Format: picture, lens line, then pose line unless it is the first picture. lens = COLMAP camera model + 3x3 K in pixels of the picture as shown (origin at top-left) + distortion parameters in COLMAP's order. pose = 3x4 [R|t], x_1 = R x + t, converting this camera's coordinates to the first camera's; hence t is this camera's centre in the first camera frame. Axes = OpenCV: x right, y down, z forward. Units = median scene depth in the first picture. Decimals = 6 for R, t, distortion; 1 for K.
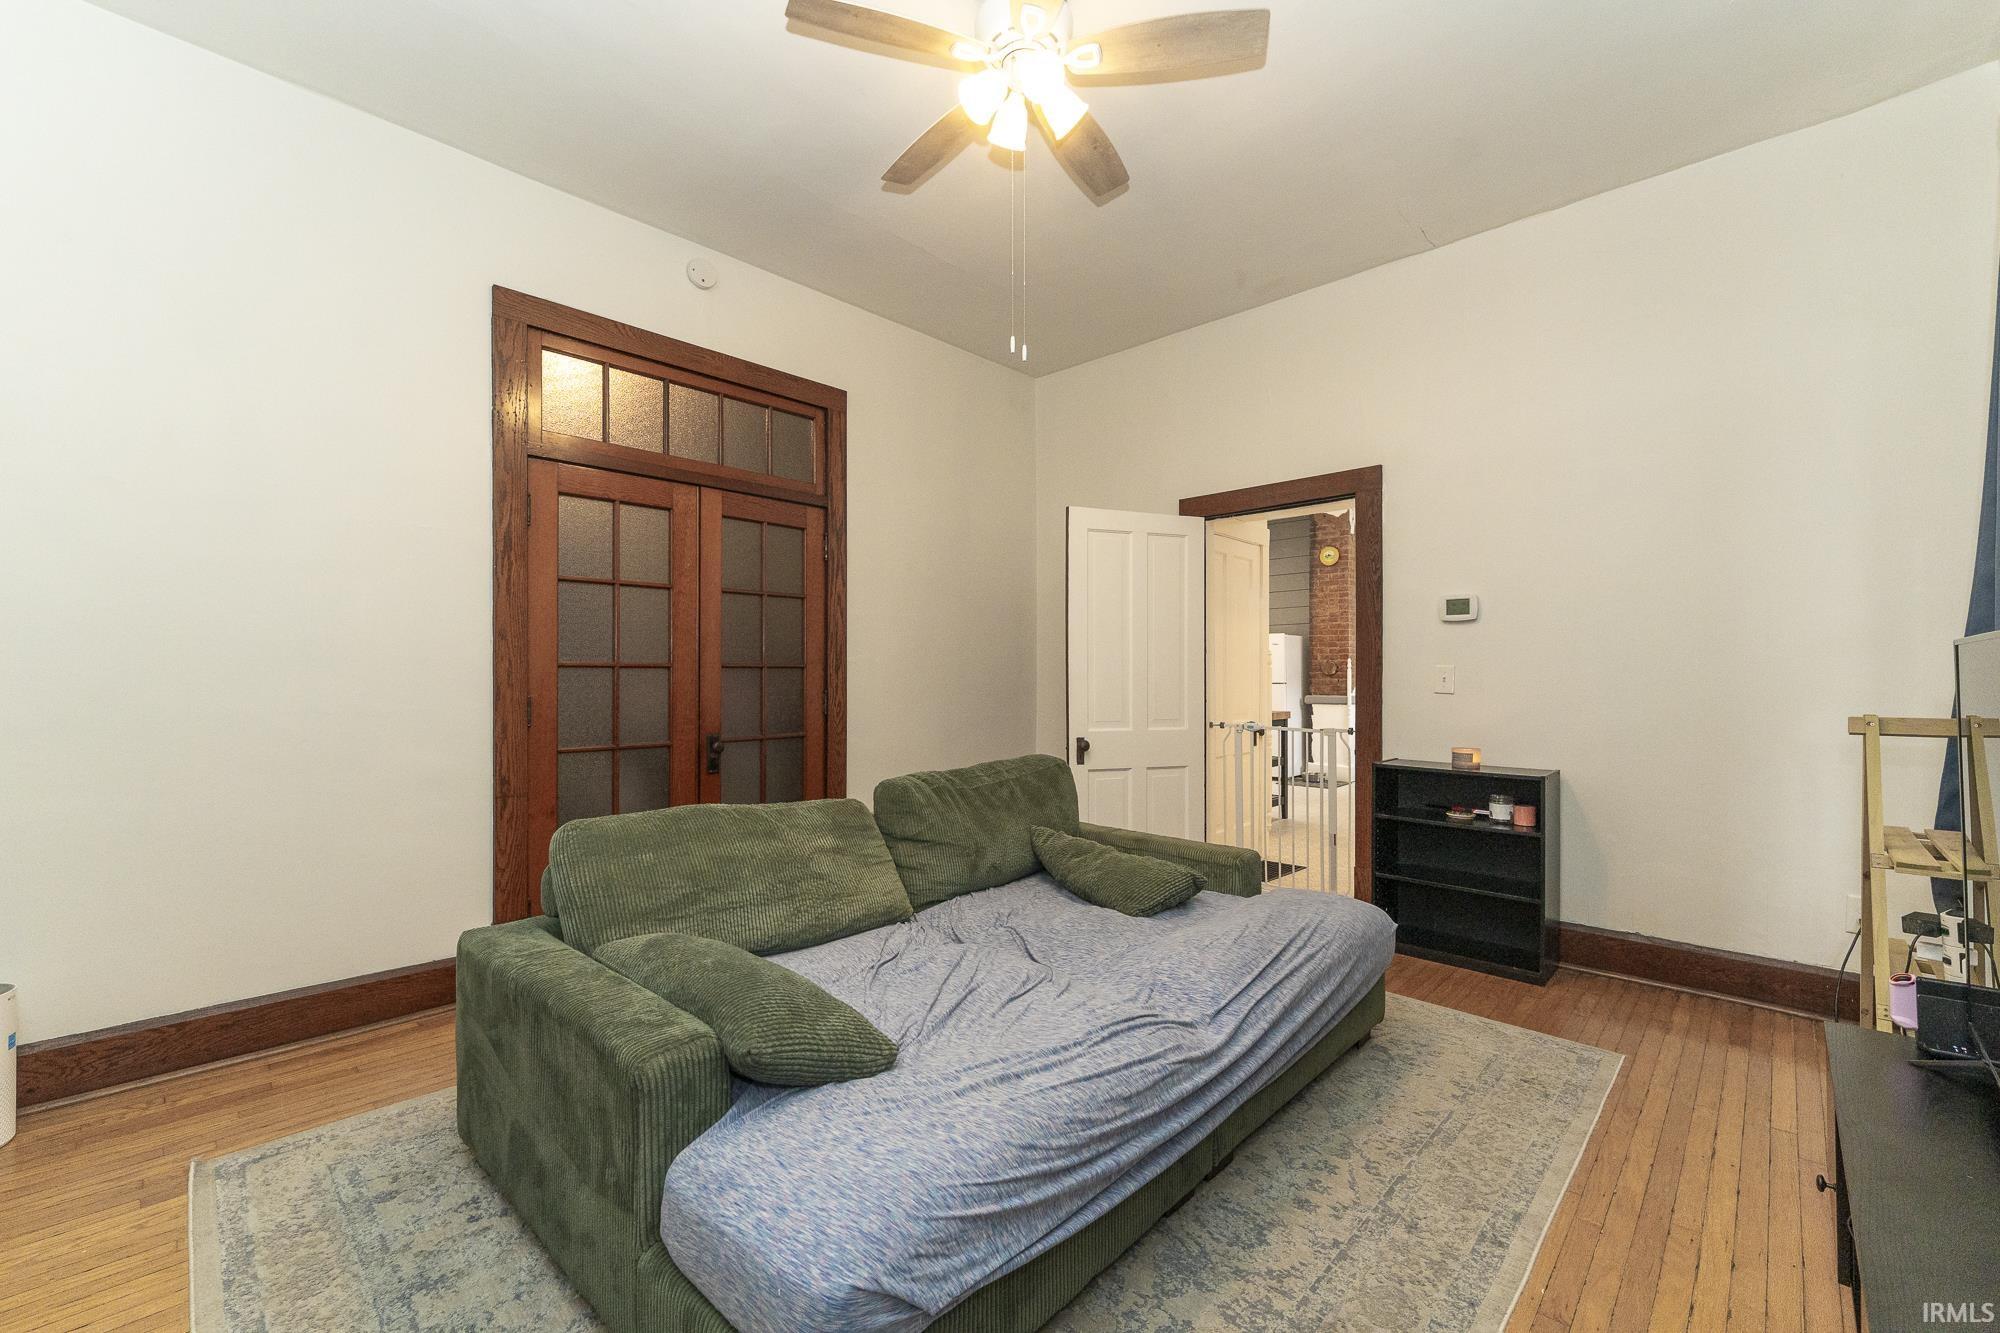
lens RADIAL K [[793.7, 0, 1000.0], [0, 793.7, 666.5], [0, 0, 1]] dist [0.000527, 0.000058]
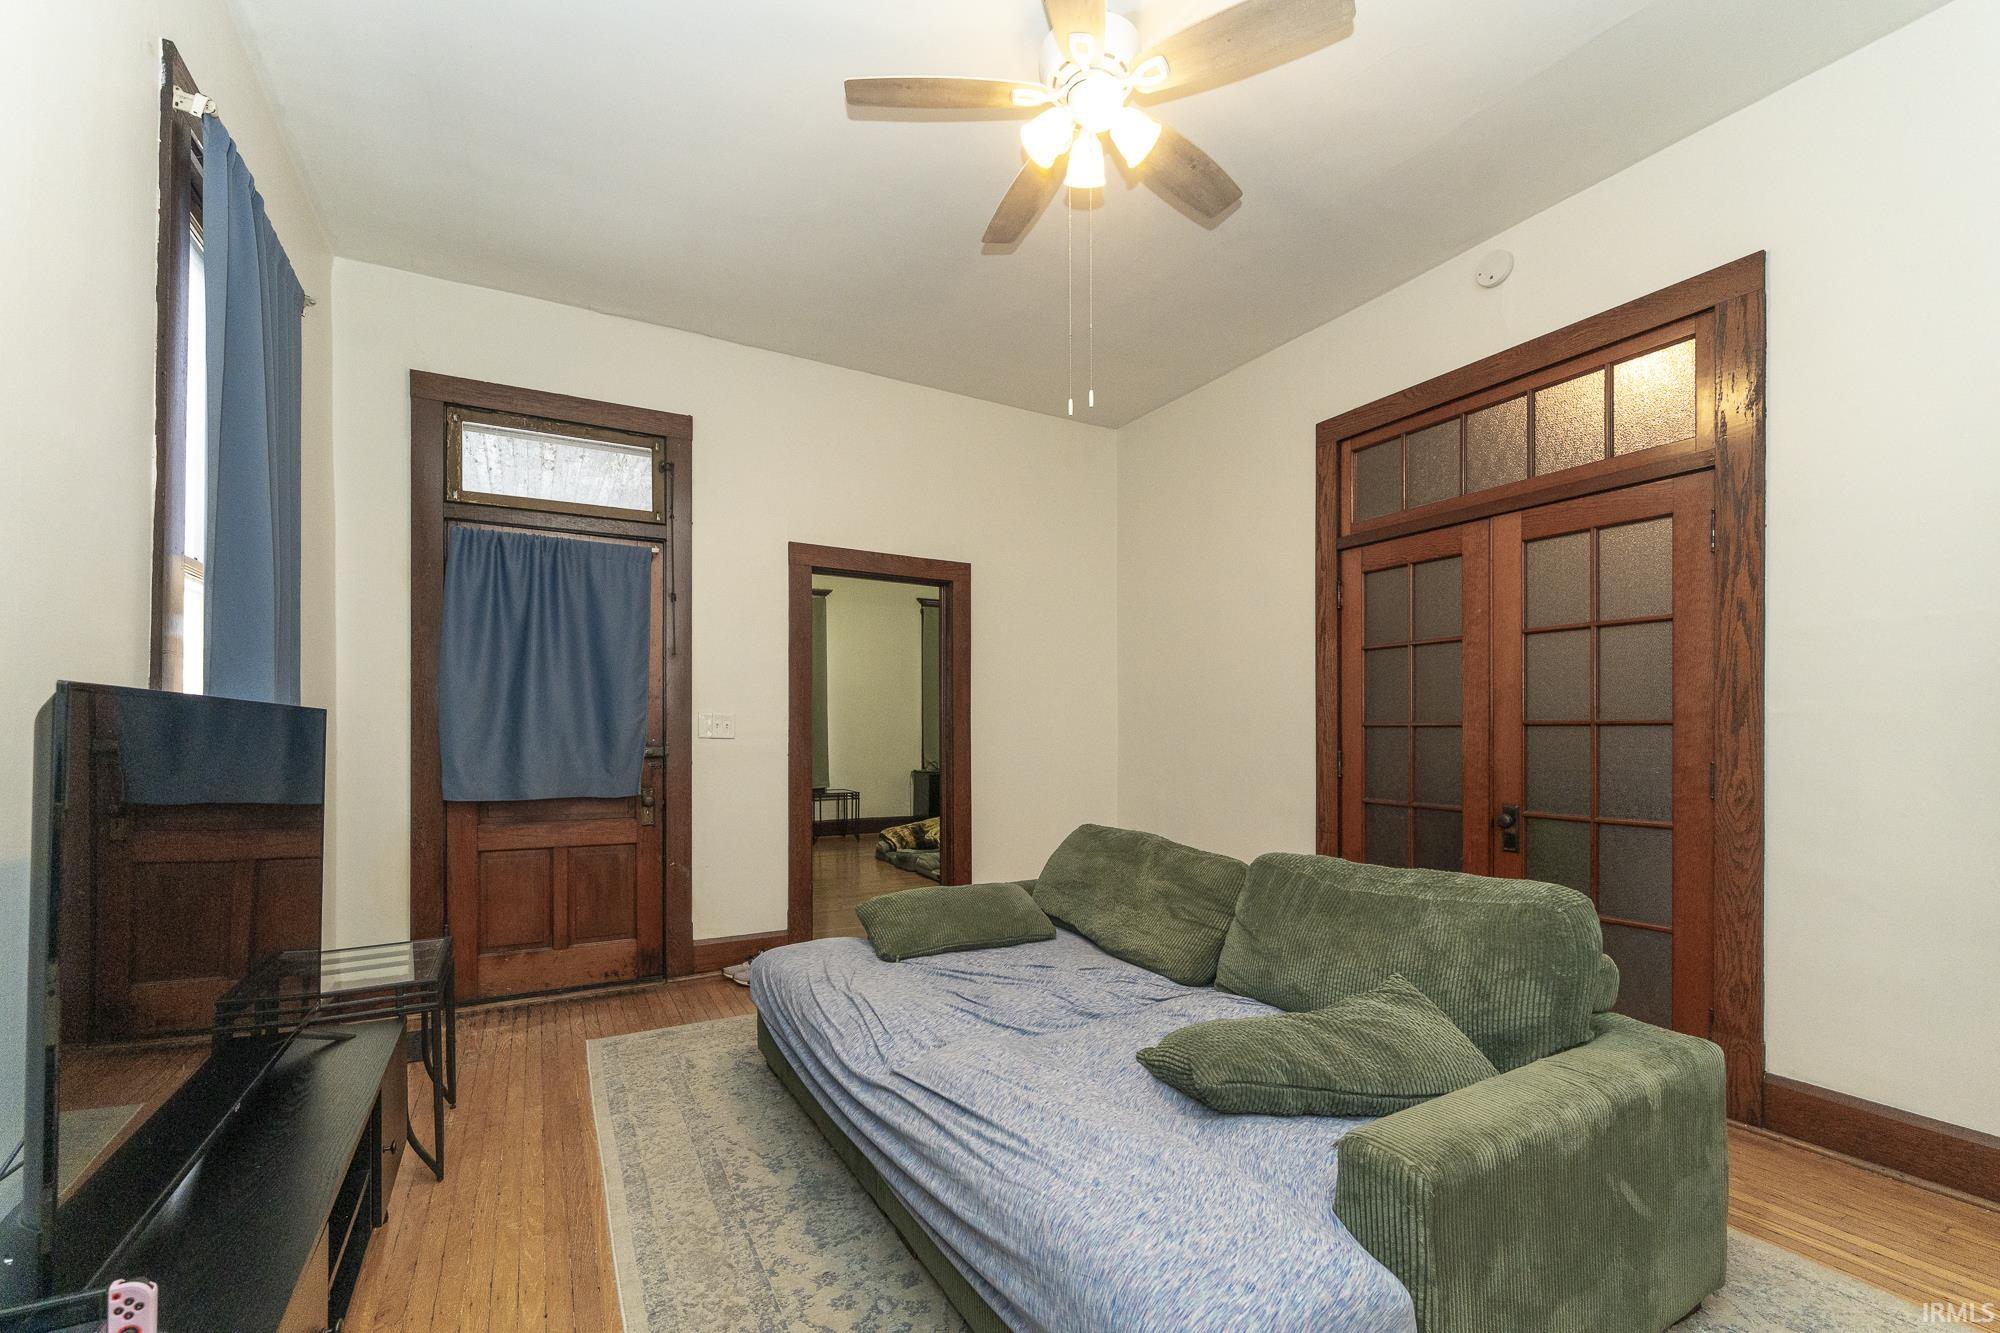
lens RADIAL K [[836.6, 0, 995.9], [0, 836.6, 723.2], [0, 0, 1]] dist [0.000144, 0.000033]
pose [[-0.284099, -0.003467, -0.958789, 1.086648], [0.004551, 0.999977, -0.004964, 0.001389], [0.958784, -0.005773, -0.284076, 1.237799]]
